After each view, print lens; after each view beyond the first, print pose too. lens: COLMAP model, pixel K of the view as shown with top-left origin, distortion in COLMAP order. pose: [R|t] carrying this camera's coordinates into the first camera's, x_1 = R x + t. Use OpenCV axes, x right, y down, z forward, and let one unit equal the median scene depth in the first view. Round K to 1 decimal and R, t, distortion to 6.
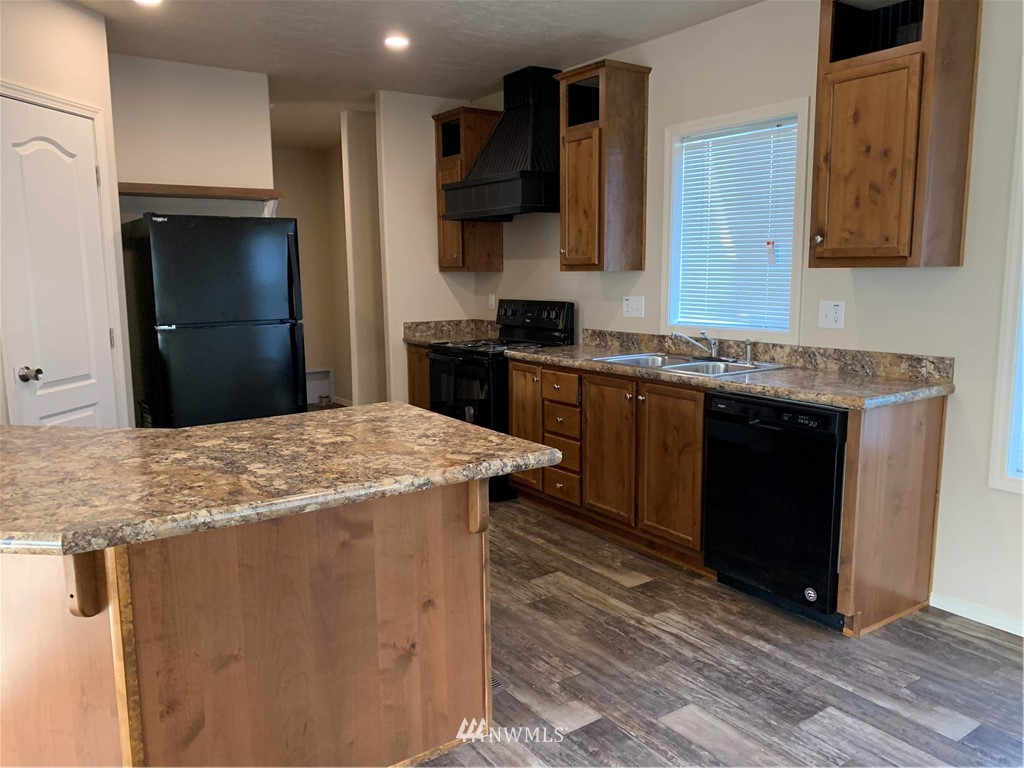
lens RADIAL K [[773.5, 0, 498.8], [0, 773.5, 381.4], [0, 0, 1]] dist [0.004290, -0.002654]
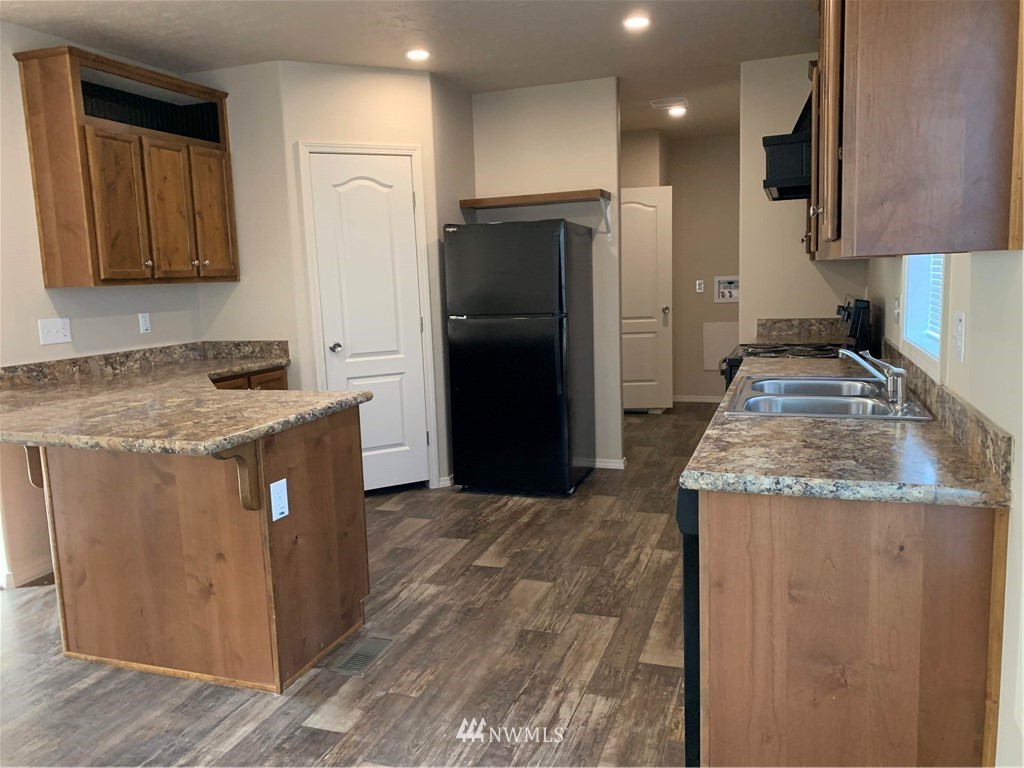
lens RADIAL K [[780.3, 0, 511.6], [0, 780.3, 367.8], [0, 0, 1]] dist [0.006248, 0.001958]
pose [[0.584494, 0.087482, -0.806669, 0.808196], [-0.084267, 0.995340, 0.046885, -0.071275], [0.807011, 0.040572, 0.589141, 0.454968]]
